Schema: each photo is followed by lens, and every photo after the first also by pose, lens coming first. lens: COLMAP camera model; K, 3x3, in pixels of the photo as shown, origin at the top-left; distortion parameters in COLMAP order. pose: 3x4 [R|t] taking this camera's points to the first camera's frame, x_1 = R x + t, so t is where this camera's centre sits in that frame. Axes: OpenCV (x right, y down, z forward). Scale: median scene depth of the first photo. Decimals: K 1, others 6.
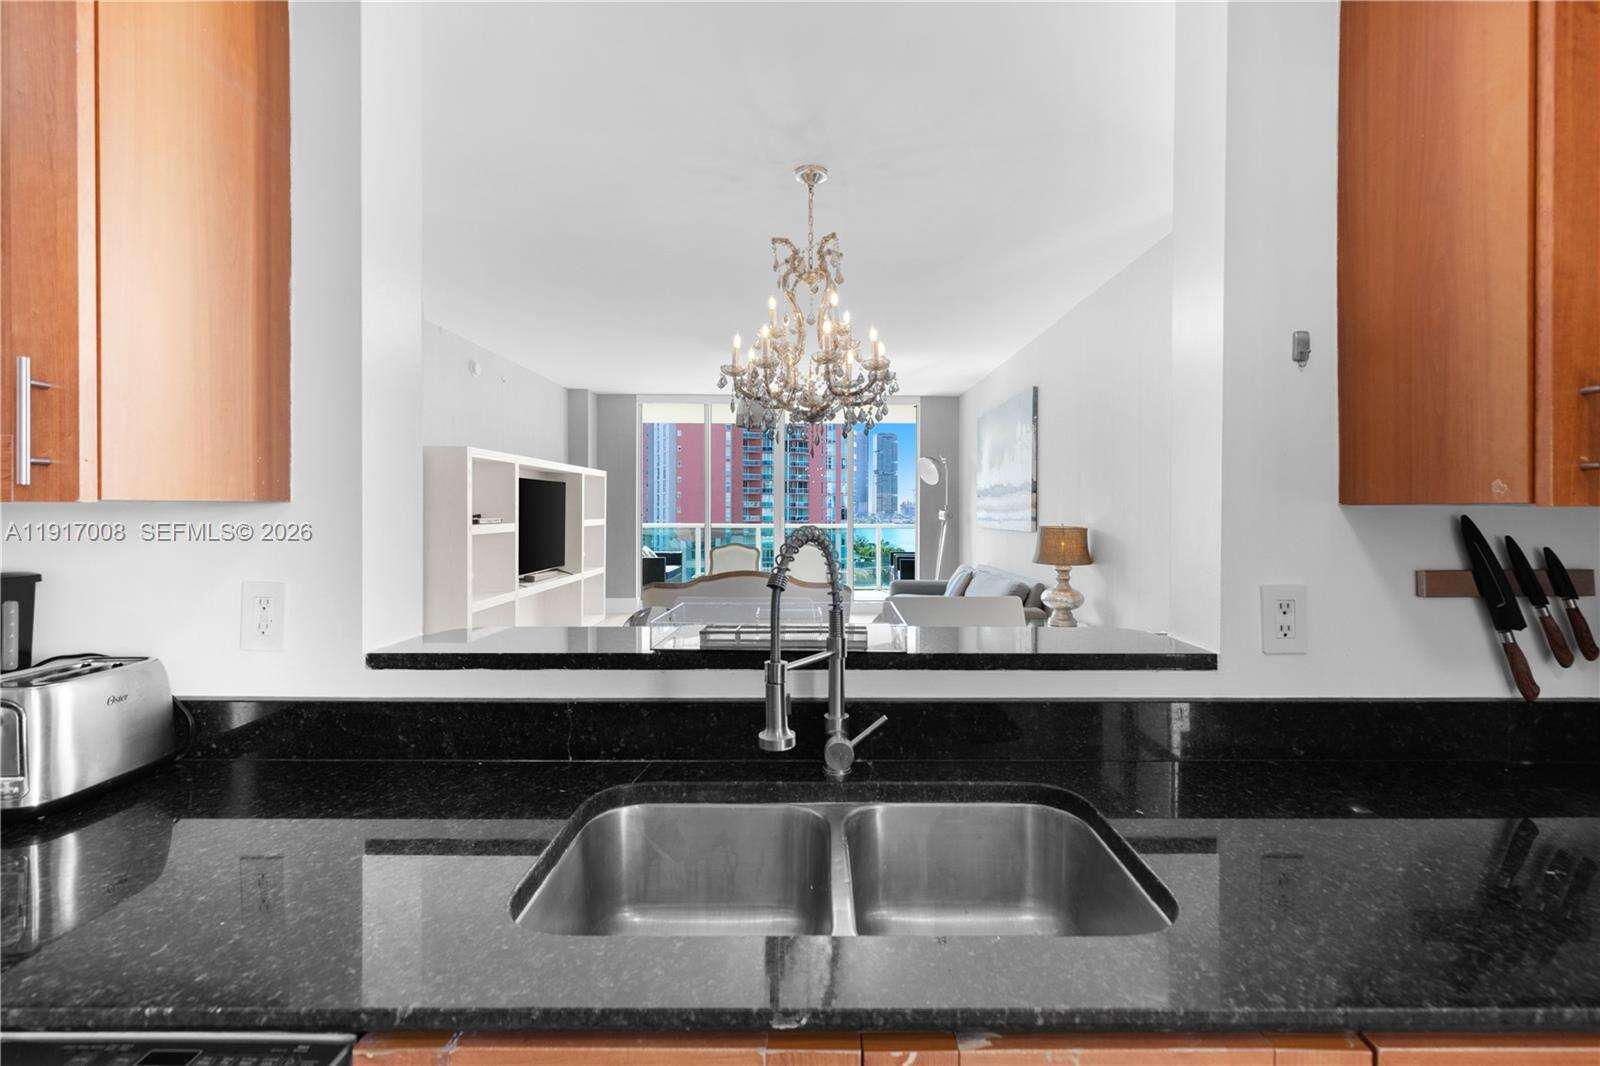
lens RADIAL K [[931.7, 0, 810.7], [0, 931.7, 527.6], [0, 0, 1]] dist [0.030724, -0.016369]
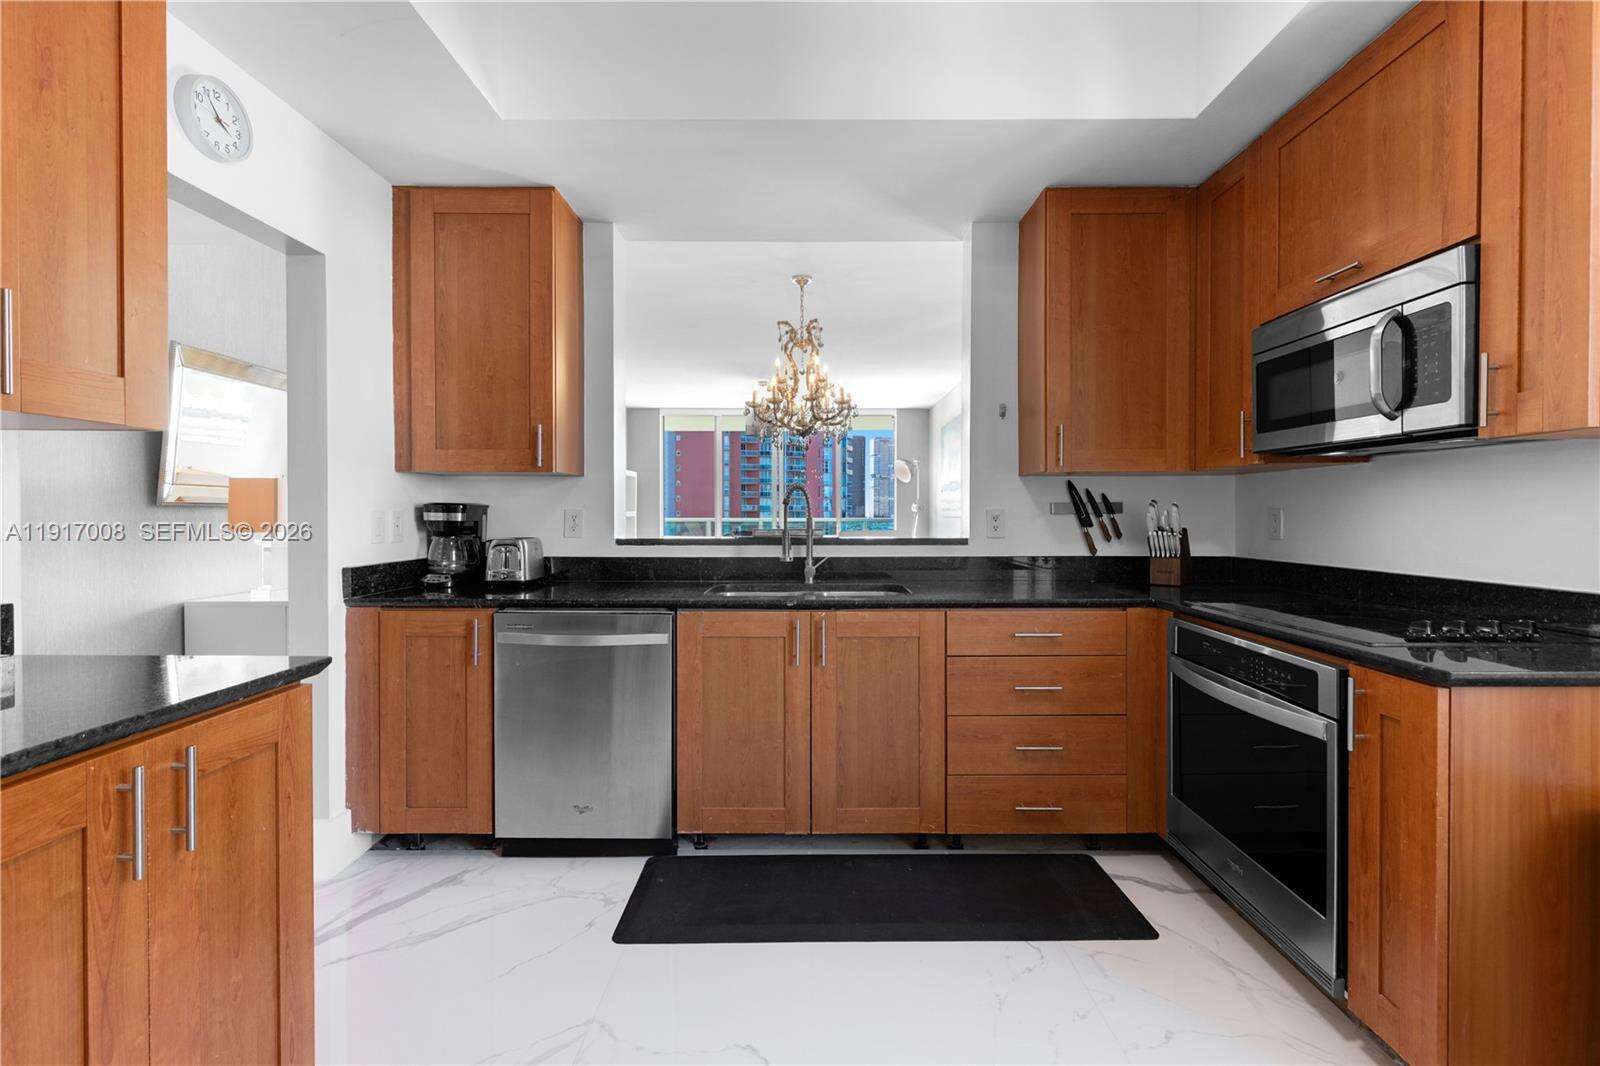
lens RADIAL K [[931.7, 0, 795.8], [0, 931.7, 528.9], [0, 0, 1]] dist [0.030724, -0.016369]
pose [[0.999910, -0.002673, -0.013171, 0.009569], [0.002635, 0.999992, -0.002942, 0.048306], [0.013179, 0.002907, 0.999909, -0.581581]]
